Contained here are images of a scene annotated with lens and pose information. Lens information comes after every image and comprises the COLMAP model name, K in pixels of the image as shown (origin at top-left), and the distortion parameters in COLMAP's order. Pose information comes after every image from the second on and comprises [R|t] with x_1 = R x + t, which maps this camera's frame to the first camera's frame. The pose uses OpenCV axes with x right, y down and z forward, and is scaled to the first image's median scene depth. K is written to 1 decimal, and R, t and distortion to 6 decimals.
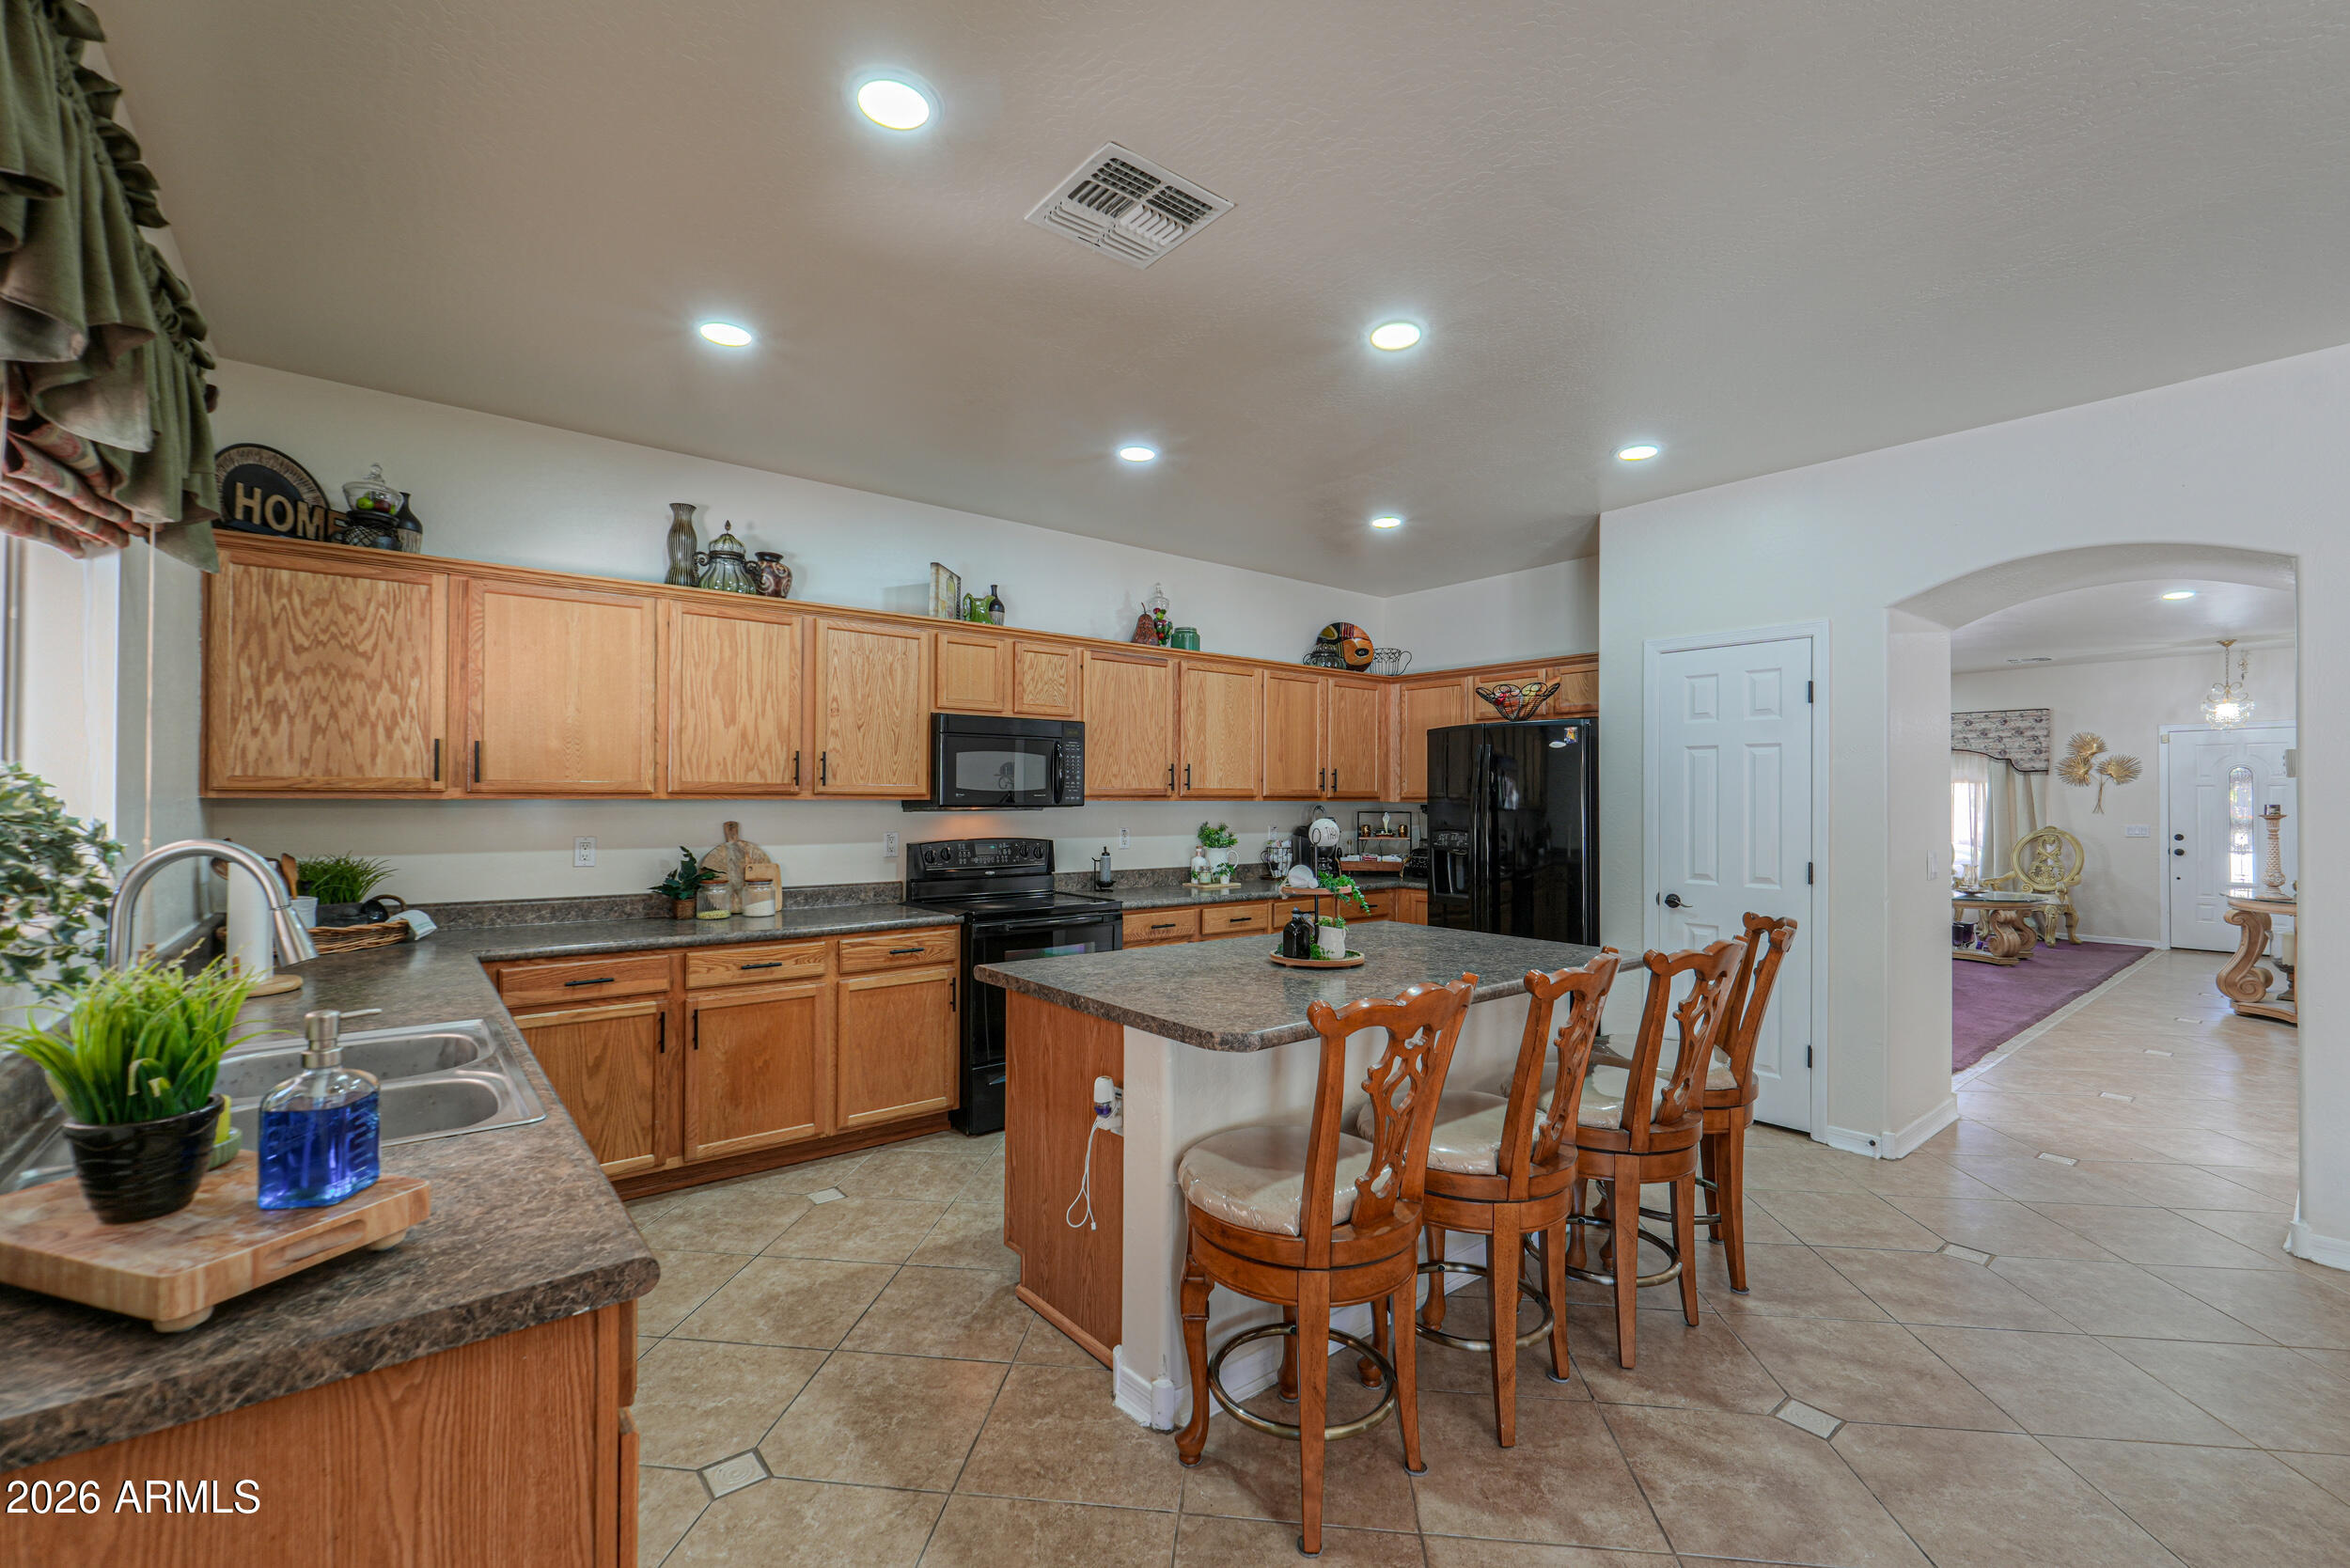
lens RADIAL K [[979.0, 0, 1160.2], [0, 979.0, 789.7], [0, 0, 1]] dist [-0.003071, -0.000108]
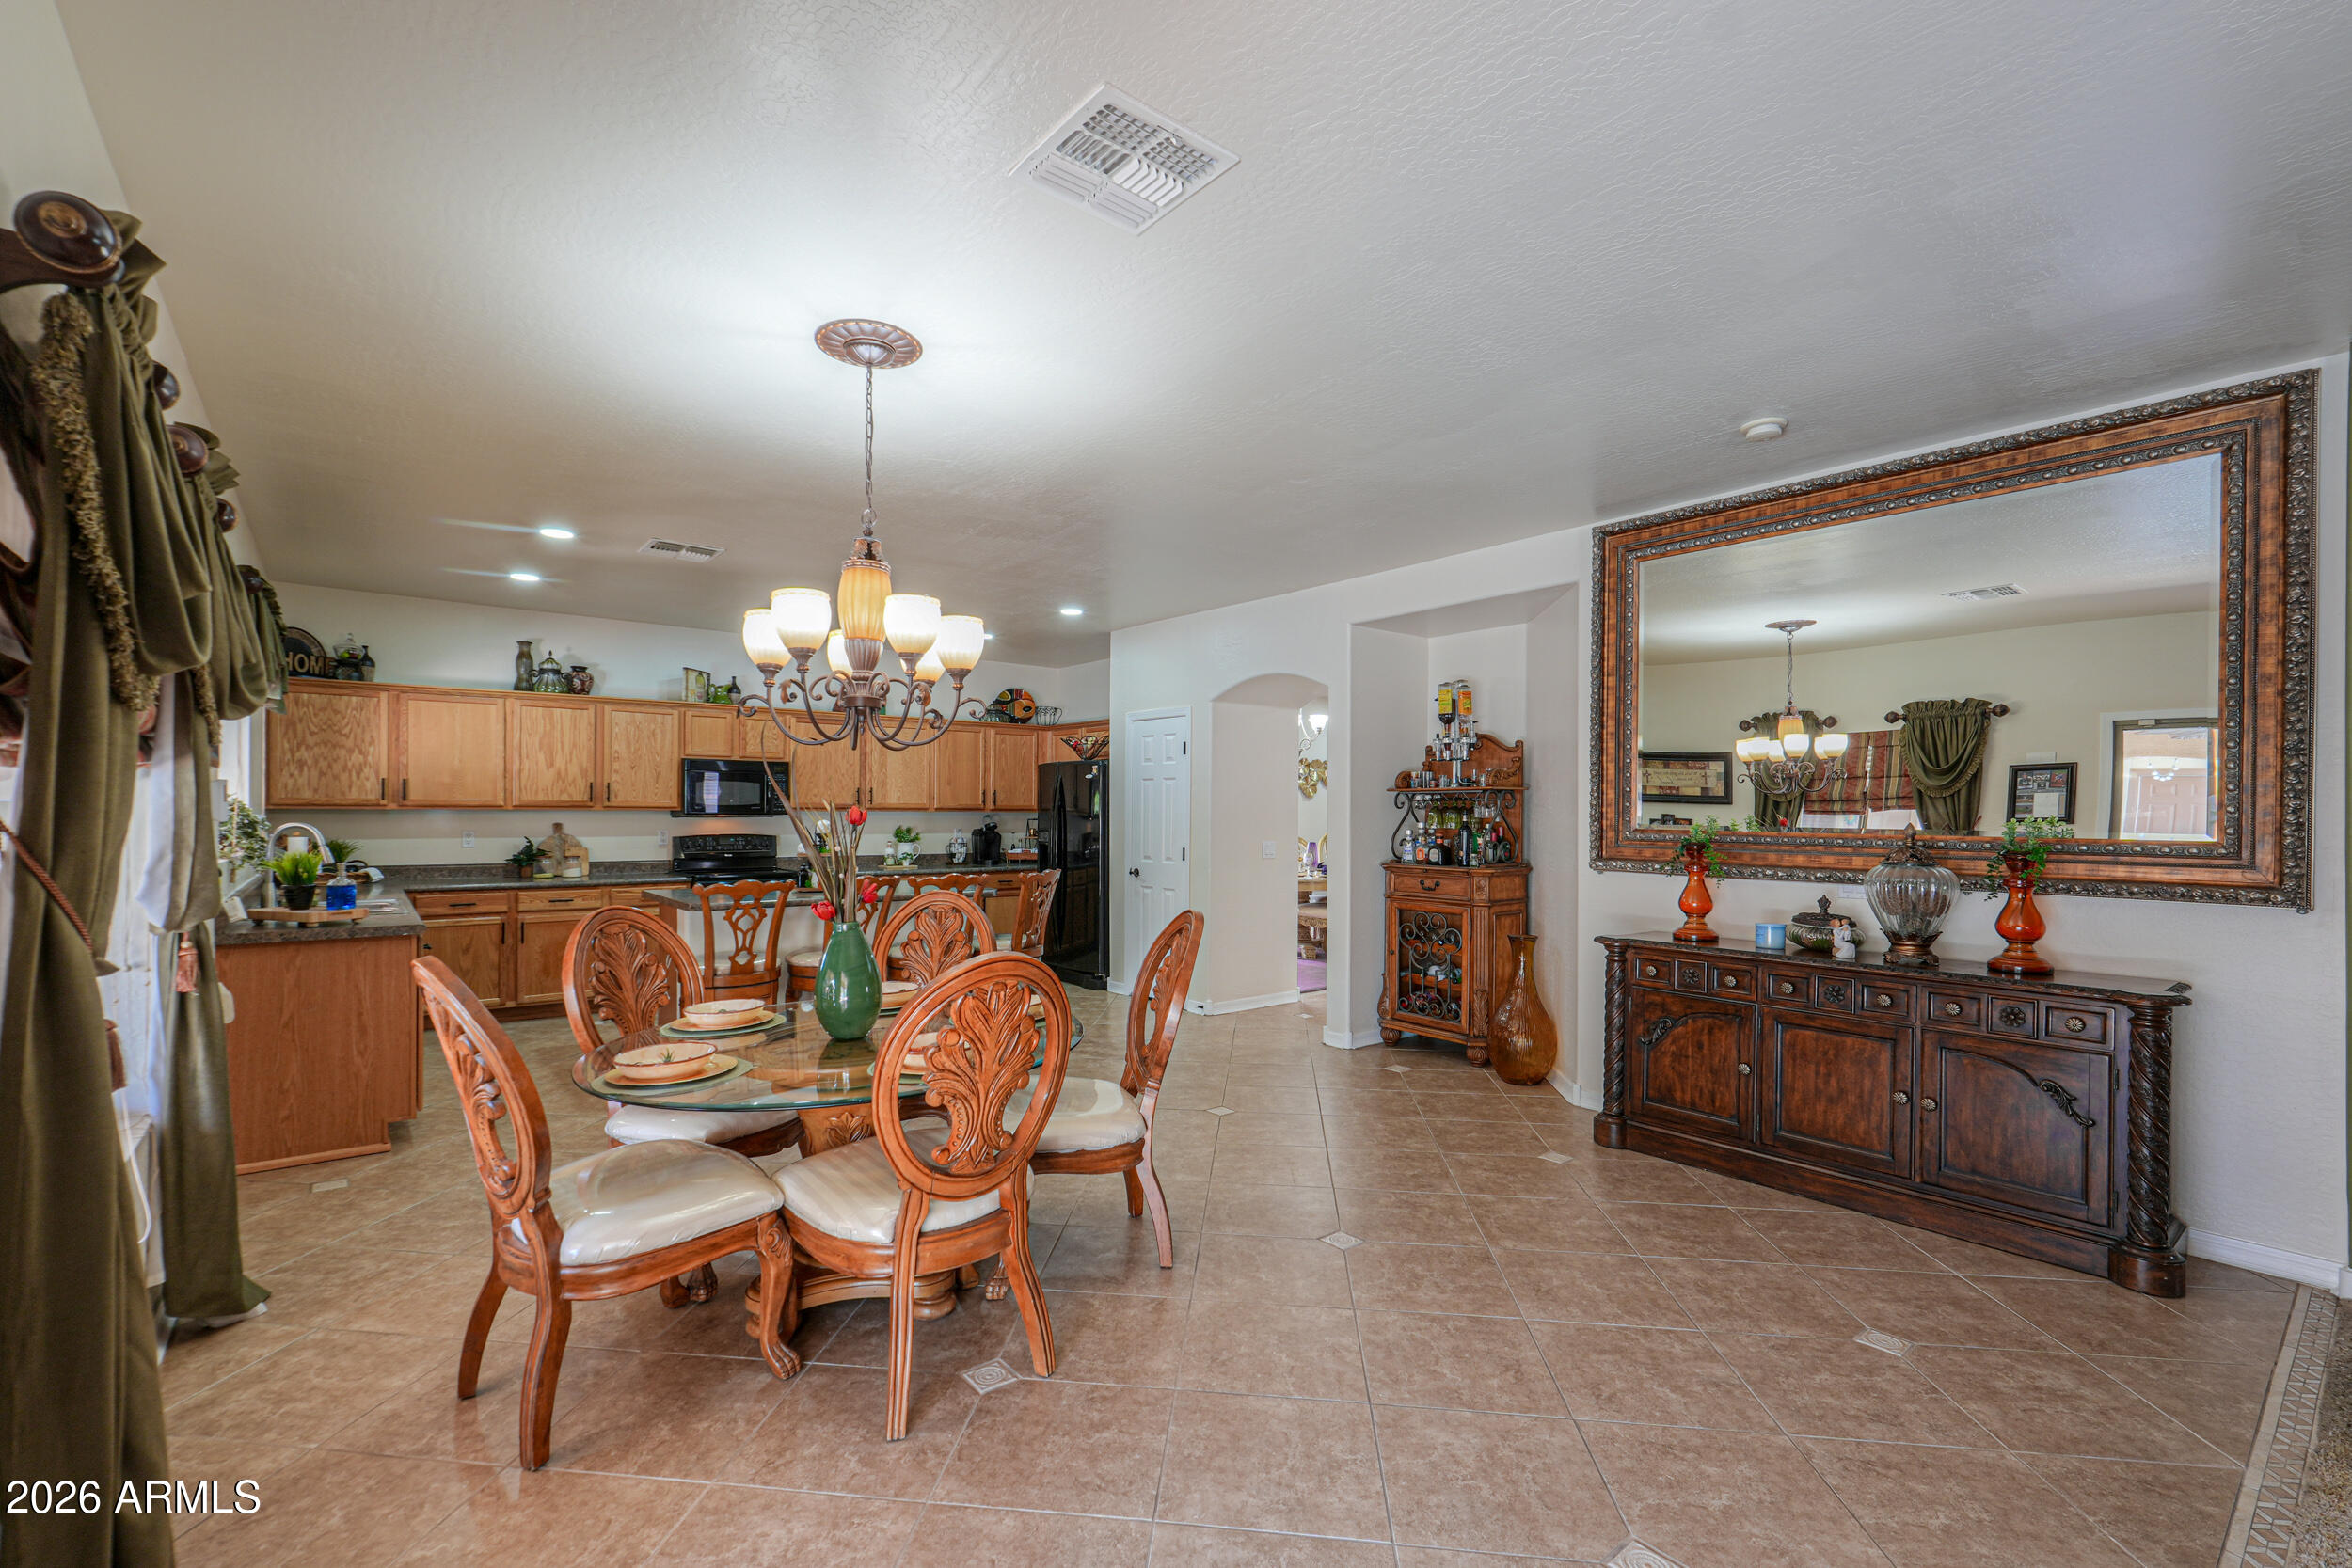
lens RADIAL K [[1017.7, 0, 1155.1], [0, 1017.7, 808.8], [0, 0, 1]] dist [-0.000930, -0.000053]
pose [[0.999989, 0.002023, -0.004152, 0.652347], [-0.001991, 0.999969, 0.007660, -0.007988], [0.004167, -0.007652, 0.999962, -0.824744]]
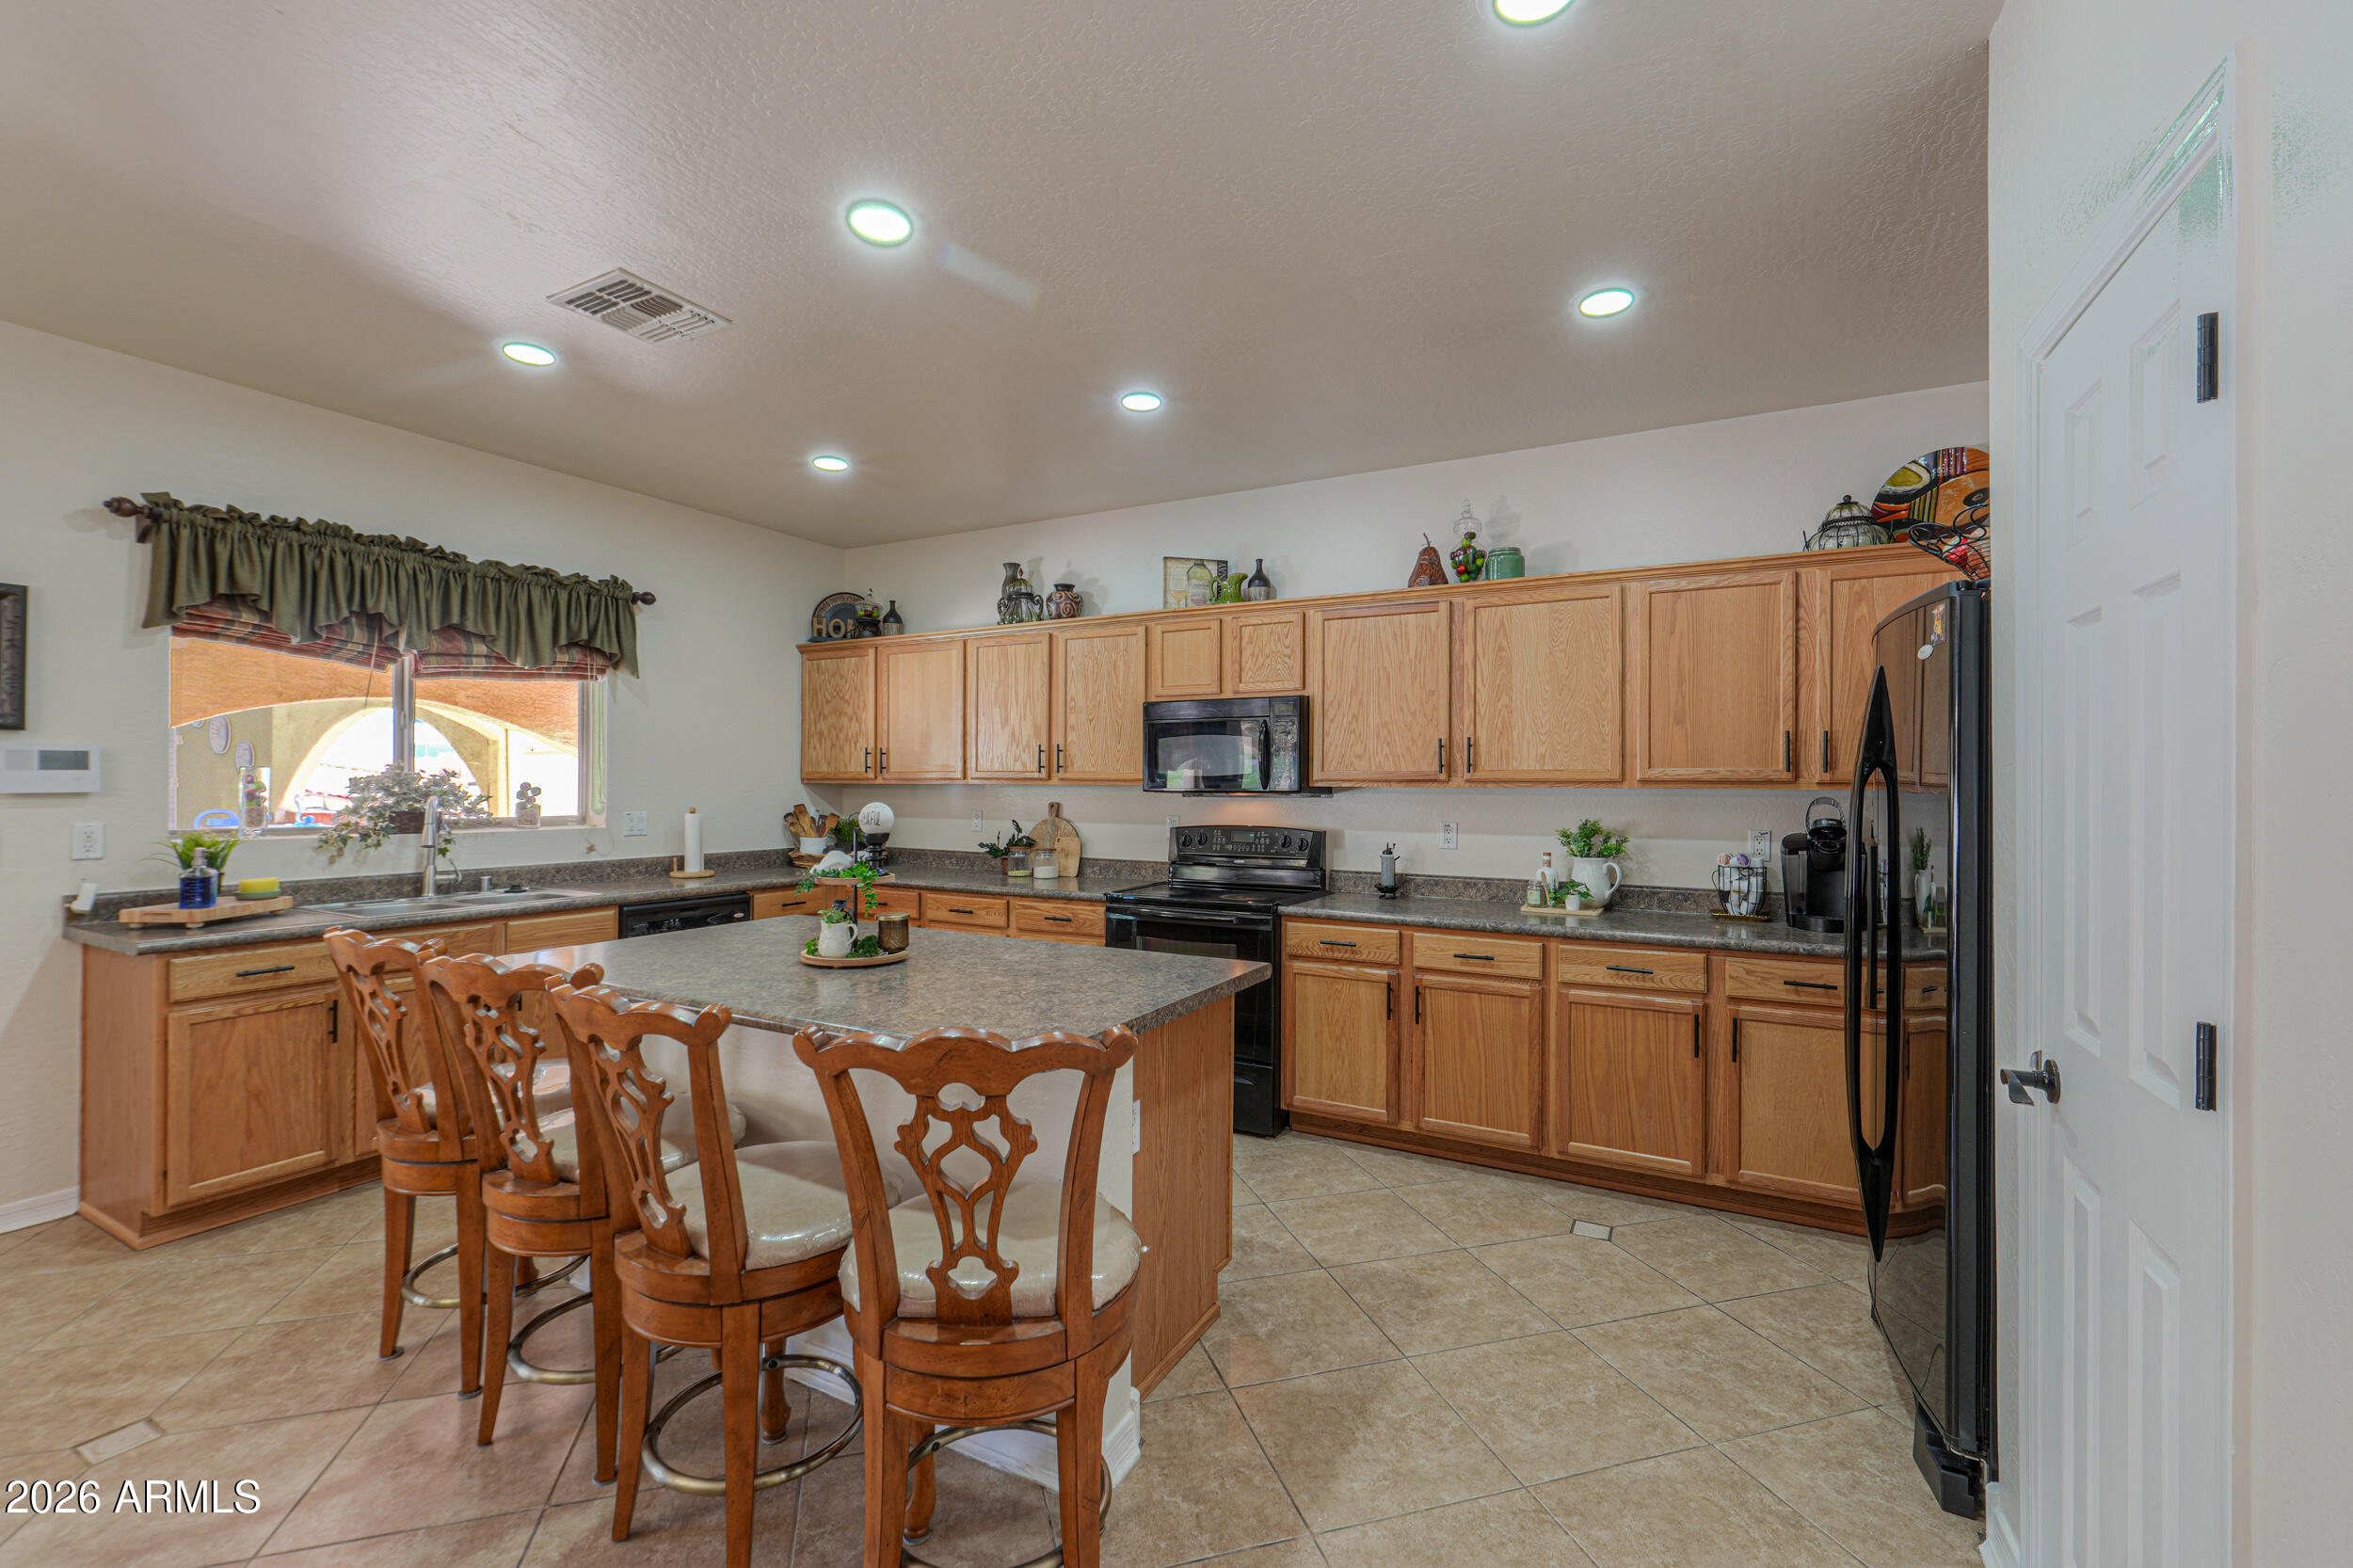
lens RADIAL K [[980.2, 0, 1161.7], [0, 980.2, 789.7], [0, 0, 1]] dist [-0.003071, -0.000108]
pose [[0.390069, 0.000221, -0.920786, 0.821920], [0.002419, 0.999996, 0.001265, 0.015398], [0.920782, -0.002721, 0.390067, 0.671518]]
